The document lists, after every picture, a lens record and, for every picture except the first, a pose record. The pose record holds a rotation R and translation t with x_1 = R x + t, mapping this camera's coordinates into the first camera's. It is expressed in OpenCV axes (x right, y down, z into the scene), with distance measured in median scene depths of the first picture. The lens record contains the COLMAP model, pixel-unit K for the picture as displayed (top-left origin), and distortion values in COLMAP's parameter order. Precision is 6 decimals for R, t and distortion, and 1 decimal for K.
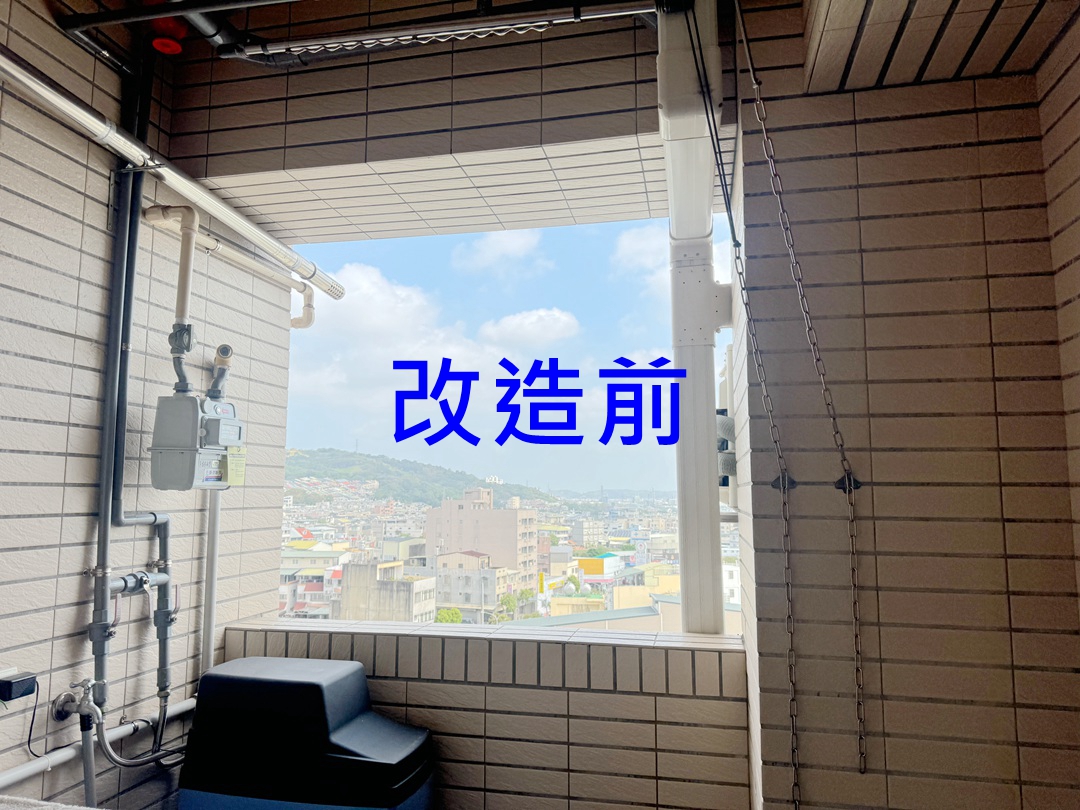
lens RADIAL K [[771.9, 0, 540.0], [0, 771.9, 405.0], [0, 0, 1]] dist [0.109109, -0.145942]
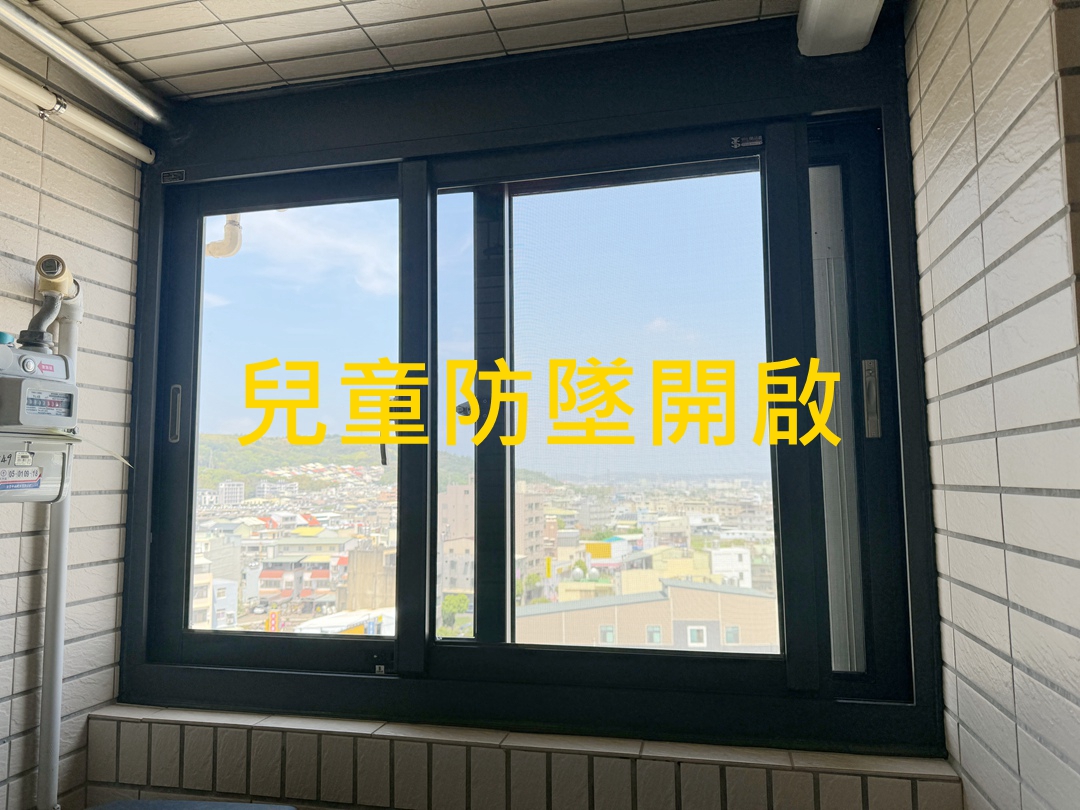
lens RADIAL K [[771.8, 0, 539.9], [0, 771.8, 402.6], [0, 0, 1]] dist [0.086535, -0.093830]
pose [[0.999912, -0.011945, -0.005783, -0.034694], [0.012044, 0.999775, 0.017447, 0.028452], [0.005573, -0.017515, 0.999831, 0.426832]]
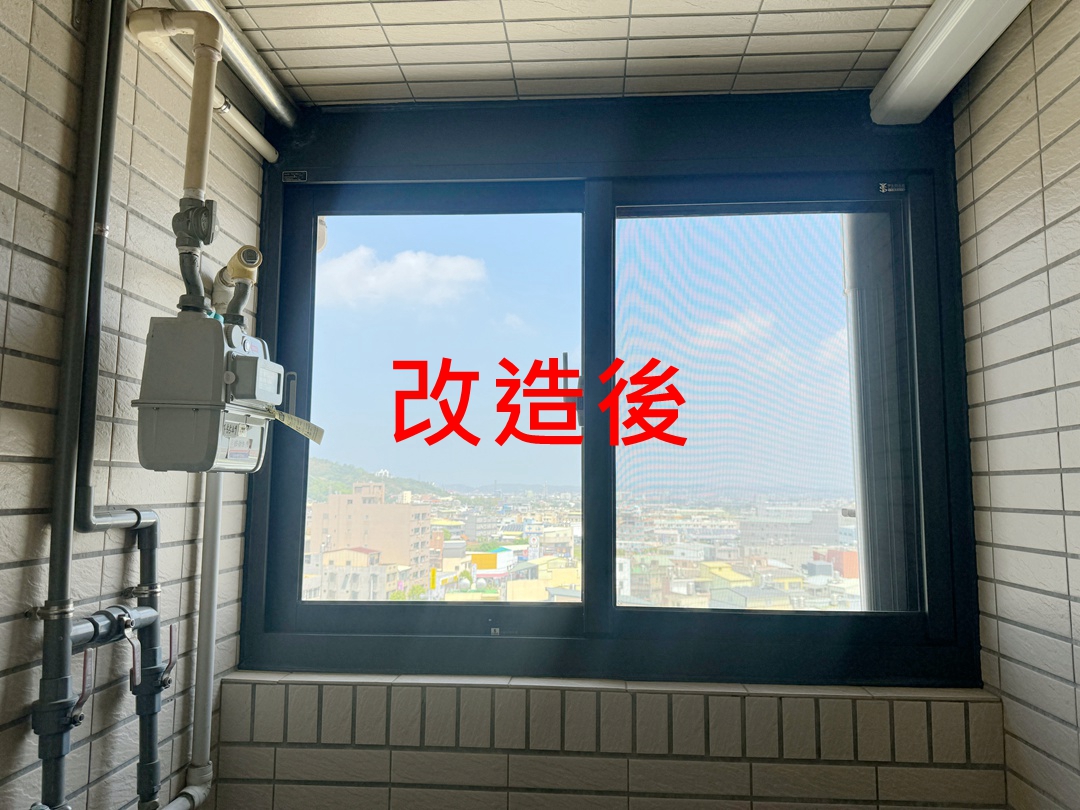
lens RADIAL K [[769.8, 0, 553.8], [0, 769.8, 405.8], [0, 0, 1]] dist [0.106856, -0.140873]
pose [[0.987053, 0.021411, 0.158960, -0.265439], [-0.022646, 0.999726, 0.005962, 0.045526], [-0.158789, -0.009484, 0.987267, 0.341962]]
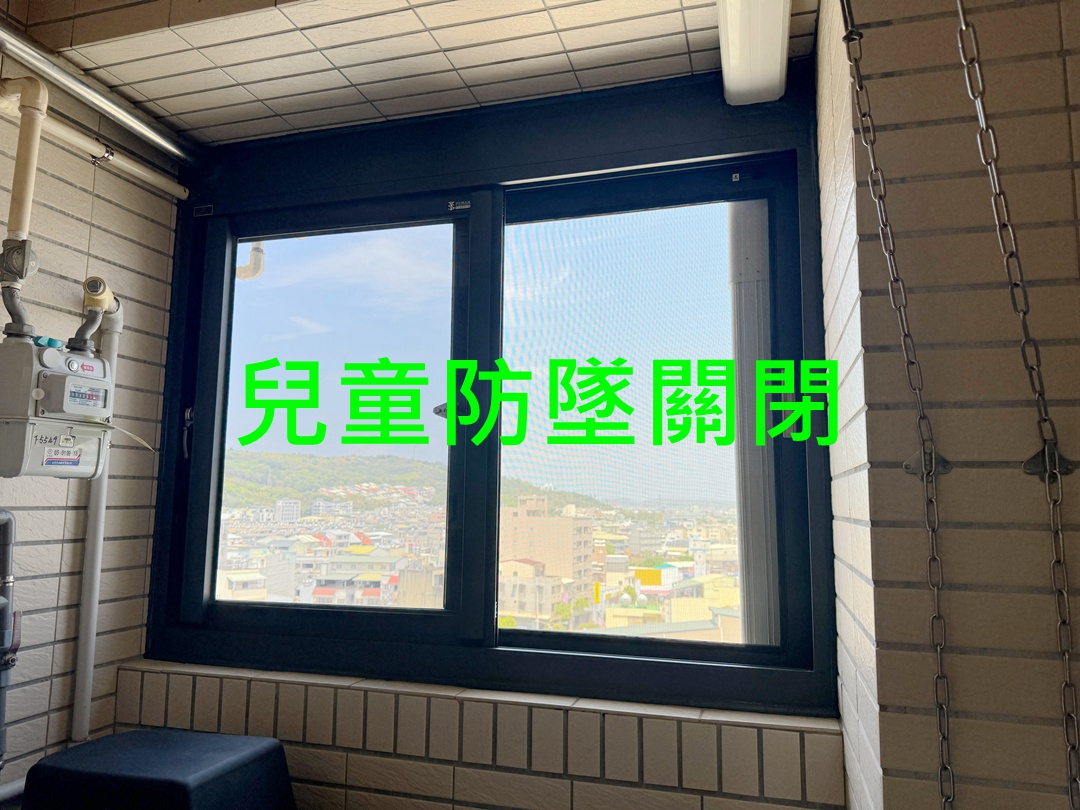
lens RADIAL K [[771.9, 0, 540.0], [0, 771.9, 405.0], [0, 0, 1]] dist [0.109109, -0.145942]
pose [[0.997308, -0.000490, -0.073329, 0.060162], [-0.000282, 0.999945, -0.010515, 0.049560], [0.073330, 0.010507, 0.997252, 0.324093]]
